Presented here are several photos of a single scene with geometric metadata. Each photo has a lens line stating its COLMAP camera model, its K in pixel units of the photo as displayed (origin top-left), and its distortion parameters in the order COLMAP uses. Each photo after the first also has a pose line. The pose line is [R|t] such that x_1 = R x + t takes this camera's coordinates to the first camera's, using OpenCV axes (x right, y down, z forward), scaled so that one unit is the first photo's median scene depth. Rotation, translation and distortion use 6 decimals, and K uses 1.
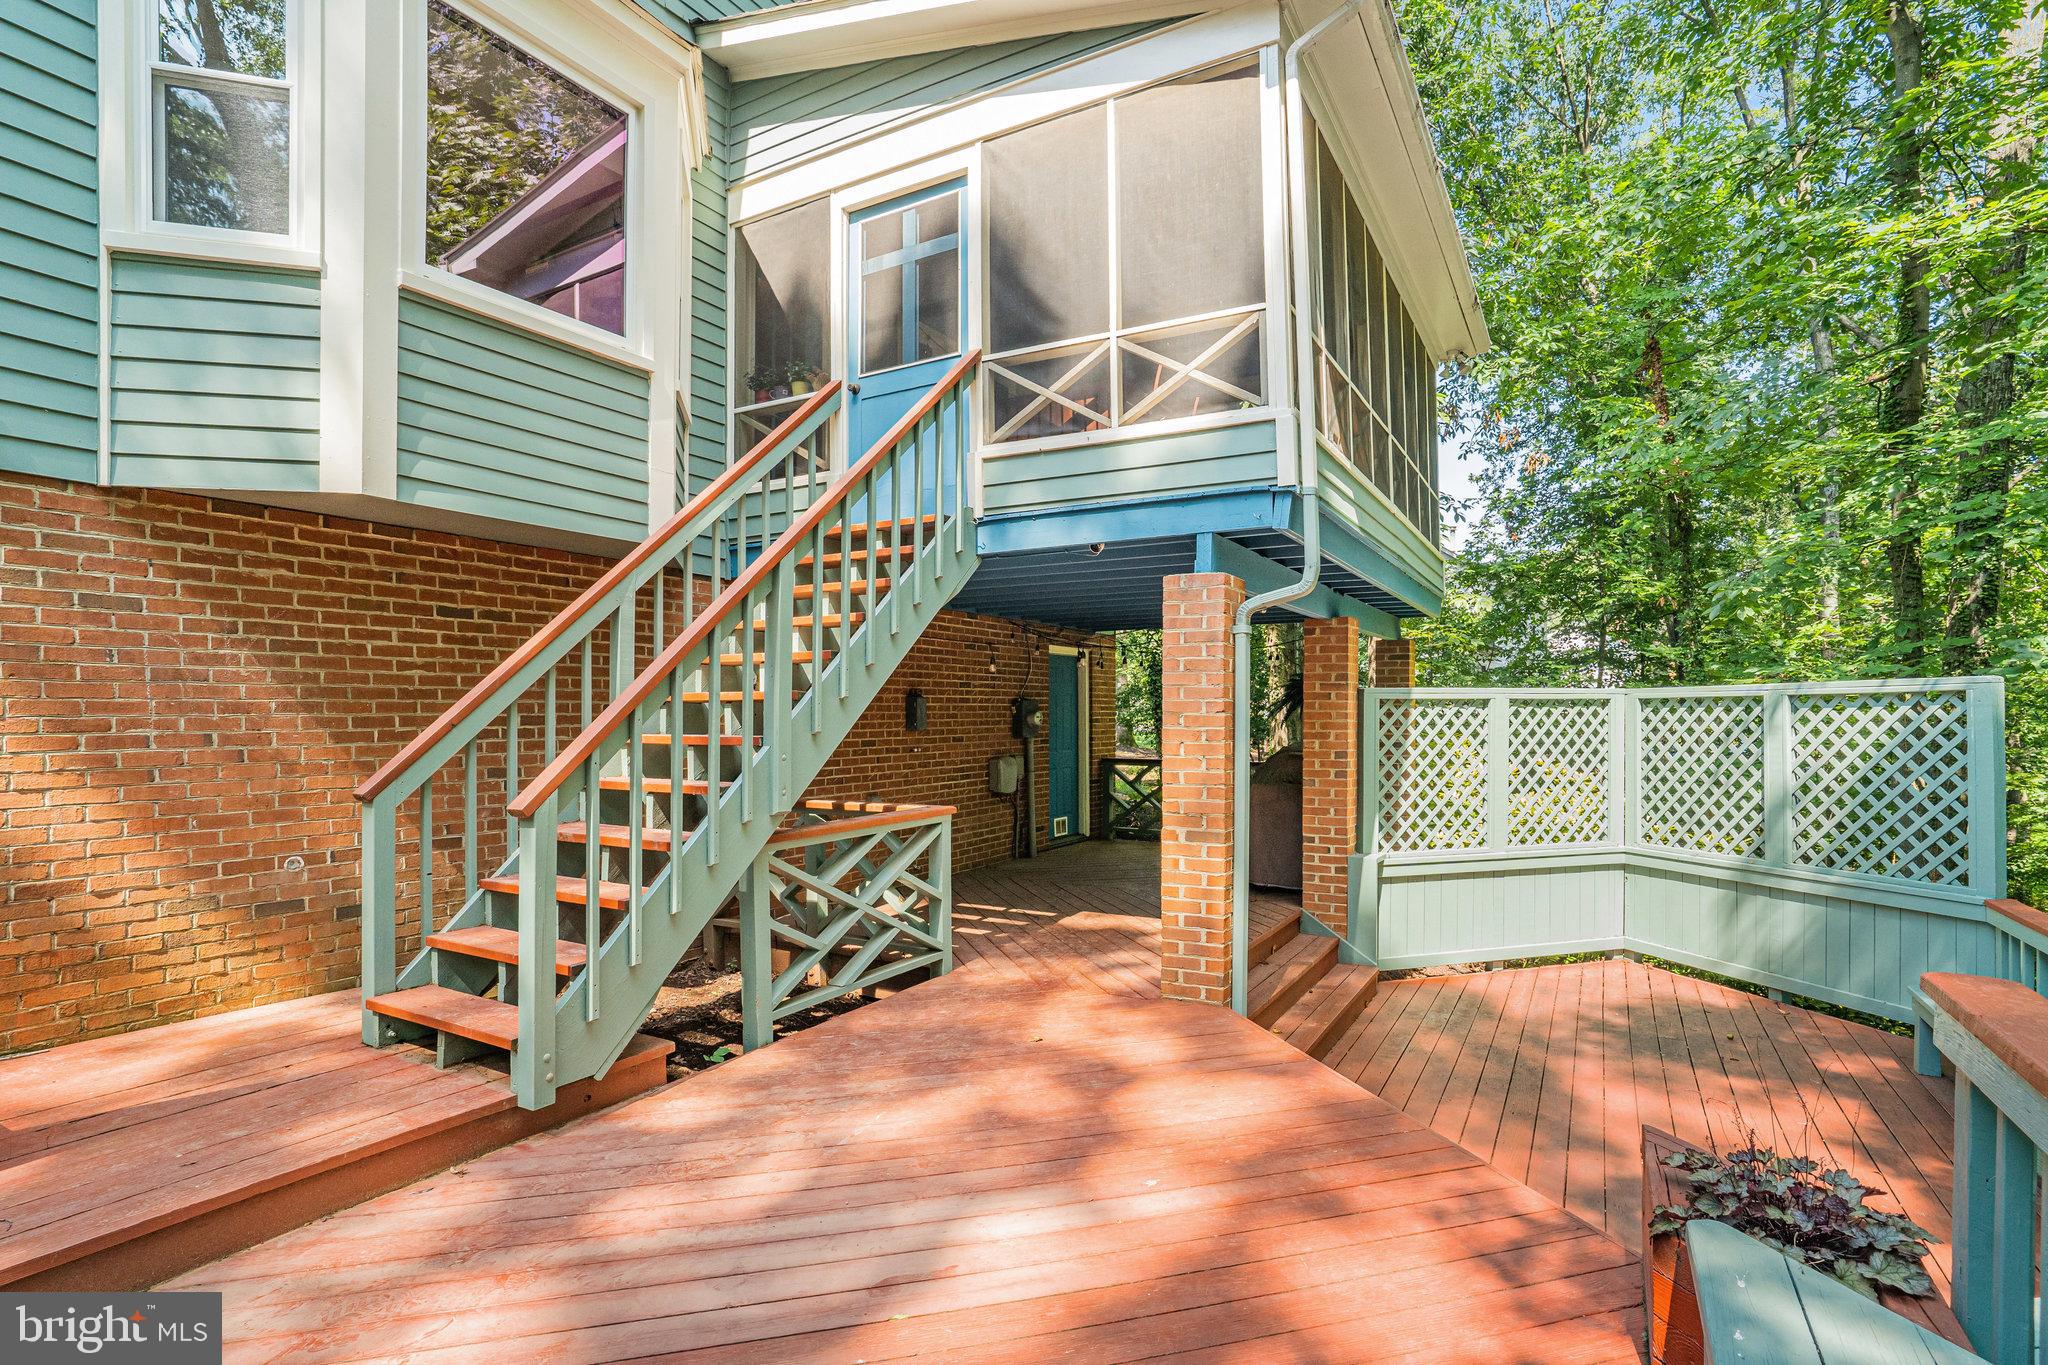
lens RADIAL K [[996.9, 0, 1025.9], [0, 996.9, 713.1], [0, 0, 1]] dist [-0.074861, 0.049826]
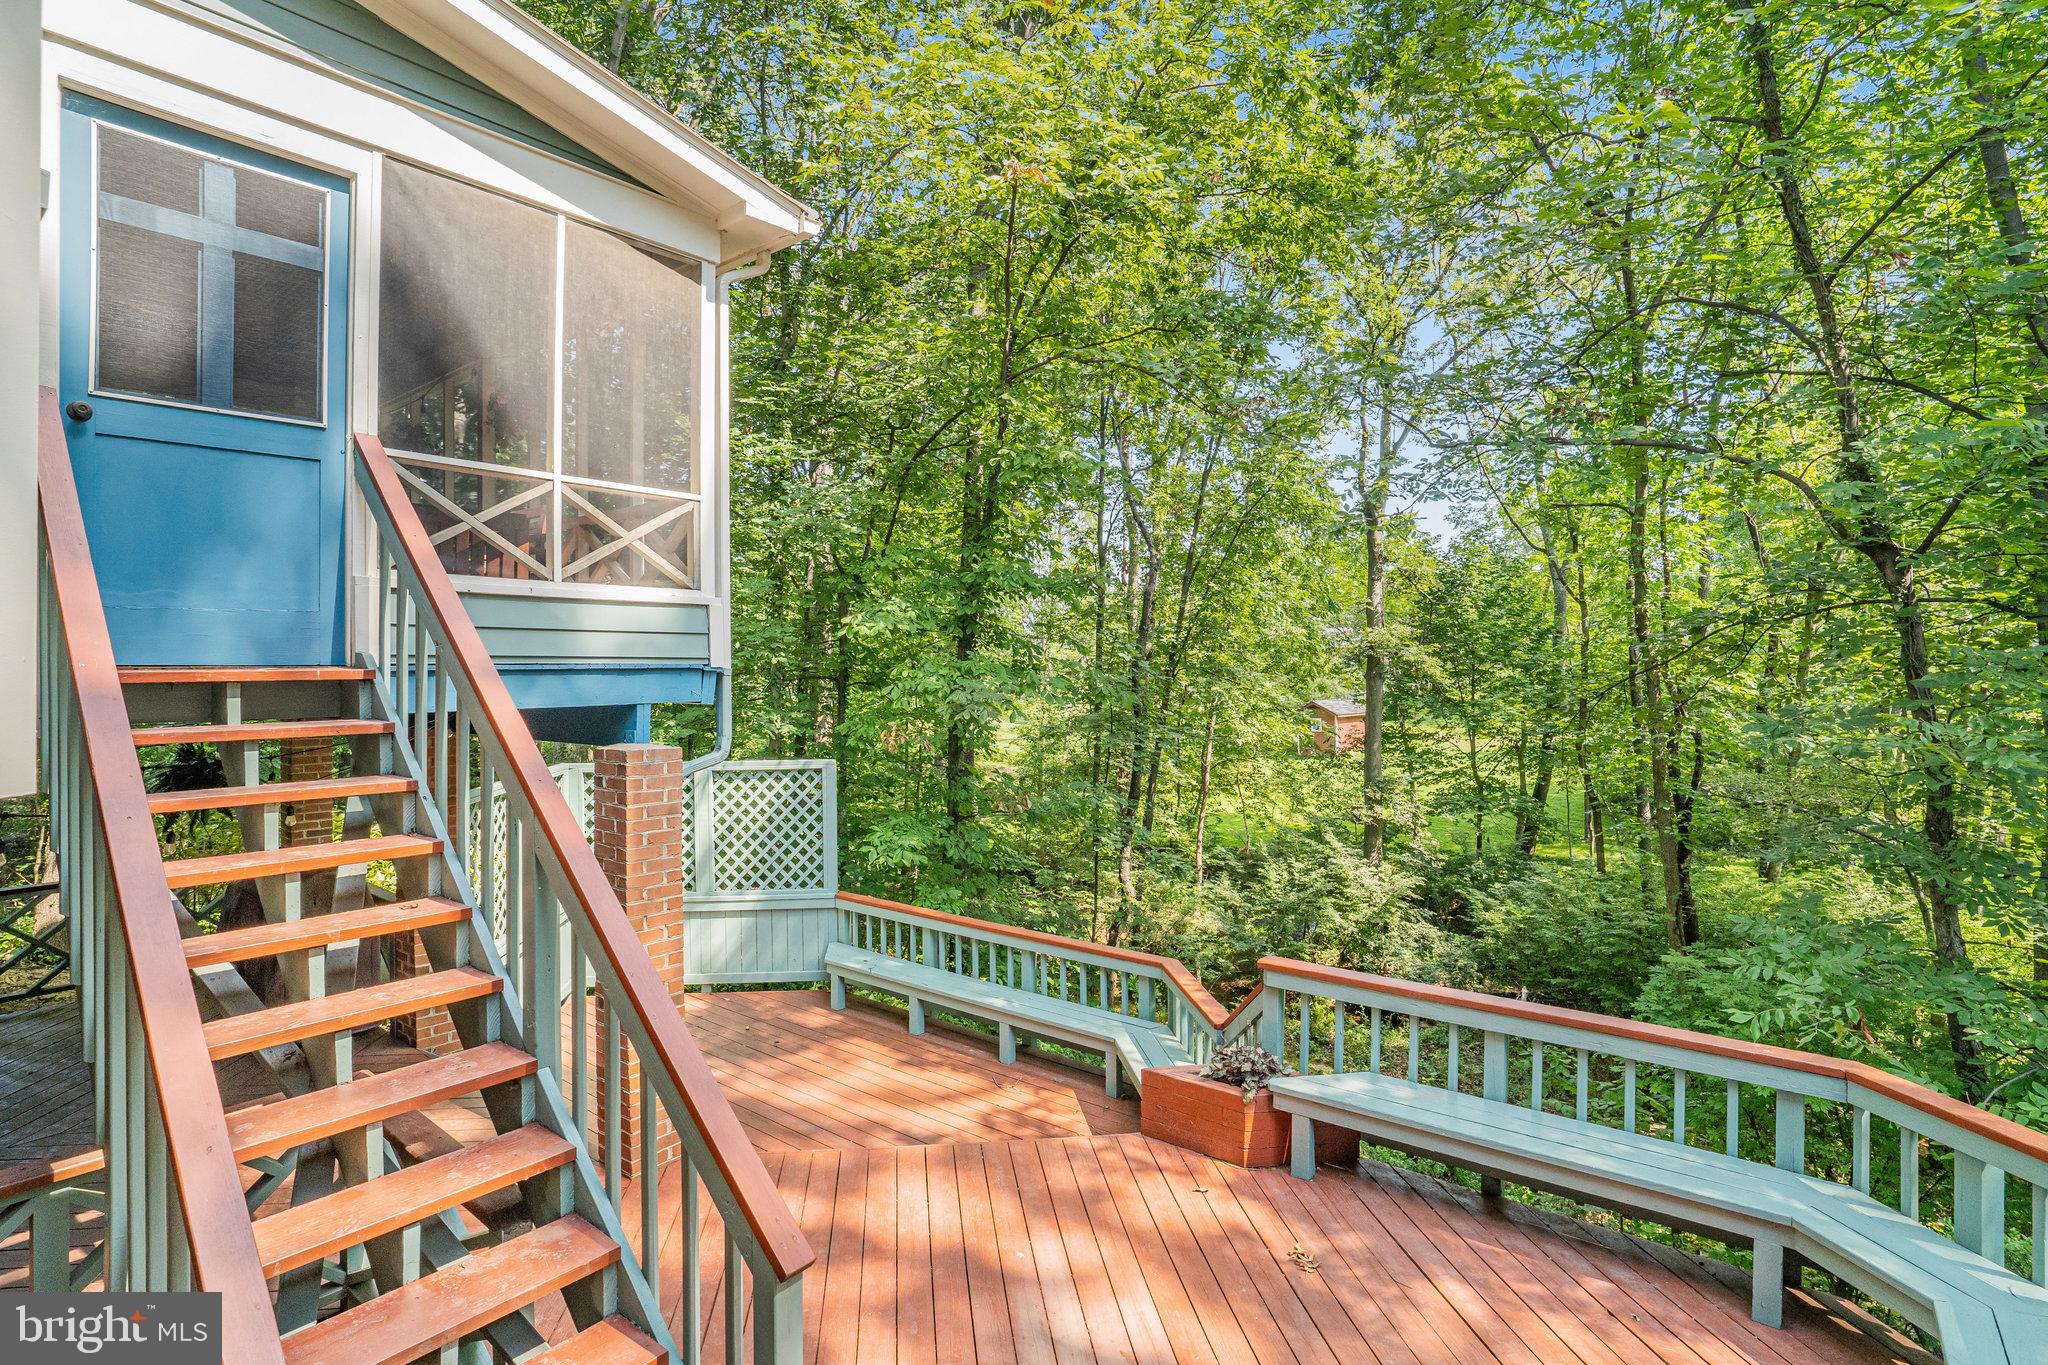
lens RADIAL K [[1007.5, 0, 1023.7], [0, 1007.5, 652.9], [0, 0, 1]] dist [-0.112027, 0.052190]
pose [[0.154560, 0.018648, 0.987807, -0.628954], [0.010465, 0.999735, -0.020511, -0.174600], [-0.987928, 0.013507, 0.154324, 0.385957]]
